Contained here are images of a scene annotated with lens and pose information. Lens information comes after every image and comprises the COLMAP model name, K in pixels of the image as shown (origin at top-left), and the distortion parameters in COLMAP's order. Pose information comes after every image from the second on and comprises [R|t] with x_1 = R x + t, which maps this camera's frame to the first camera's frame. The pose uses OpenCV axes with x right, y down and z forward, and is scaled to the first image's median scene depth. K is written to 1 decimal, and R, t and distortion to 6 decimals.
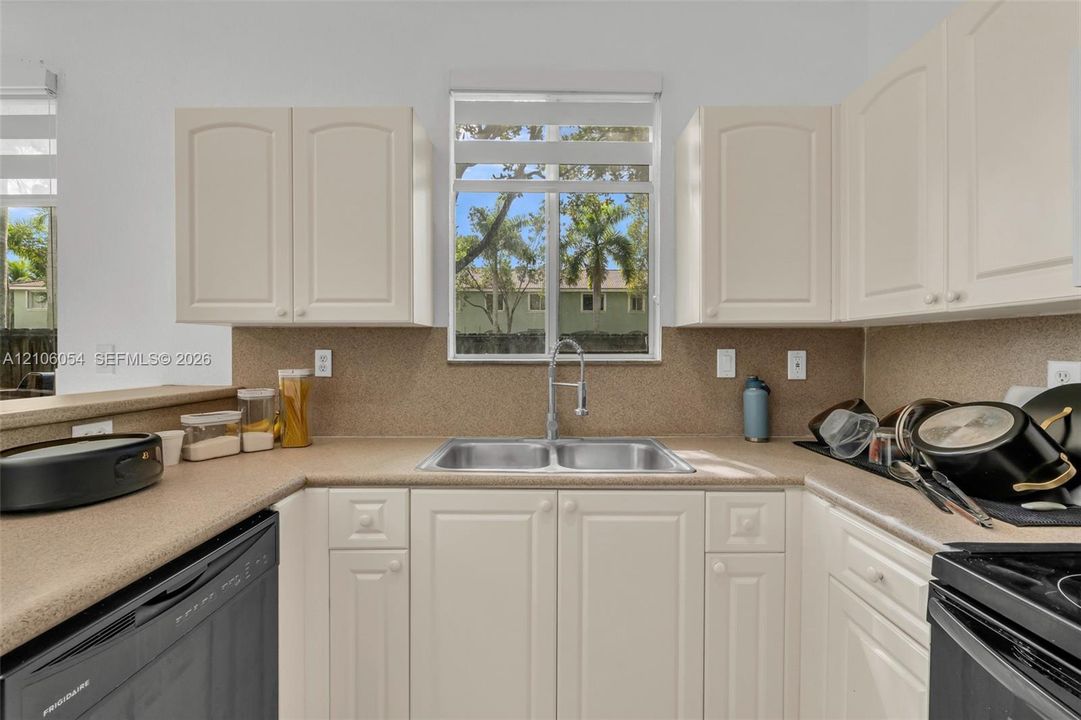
lens RADIAL K [[465.2, 0, 549.1], [0, 465.2, 352.0], [0, 0, 1]] dist [0.009784, -0.000419]
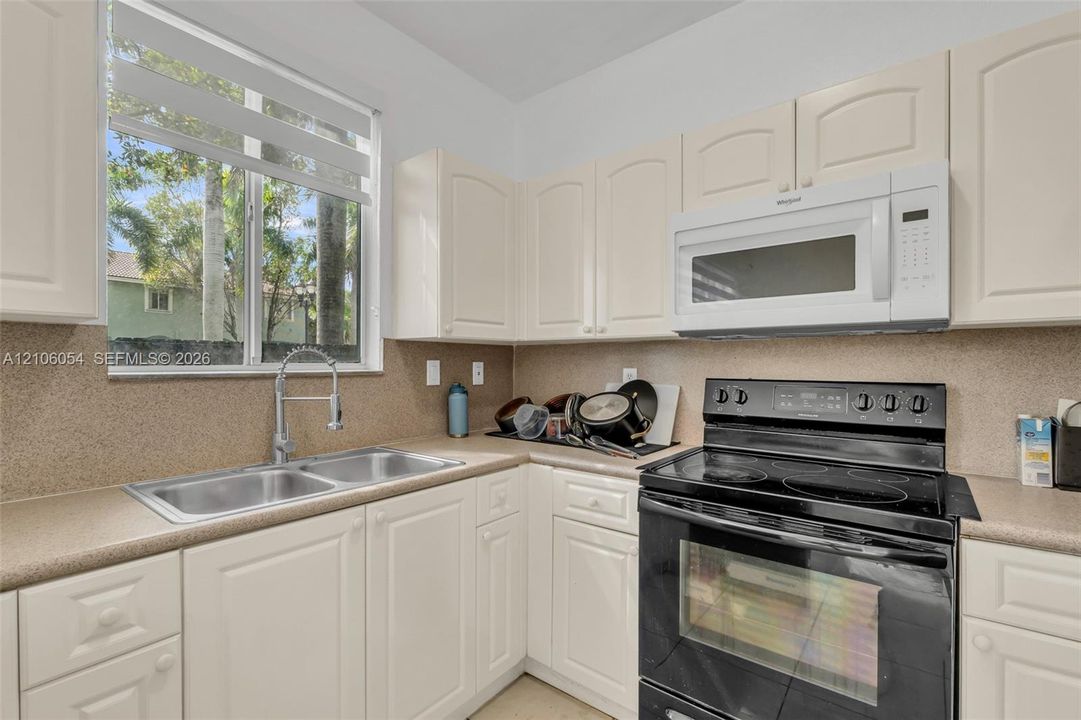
lens RADIAL K [[465.2, 0, 550.5], [0, 465.2, 363.2], [0, 0, 1]] dist [0.009784, -0.000419]
pose [[0.627496, 0.001444, 0.778619, -0.368075], [-0.001324, 0.999999, -0.000787, 0.001373], [-0.778619, -0.000537, 0.627497, 0.067099]]
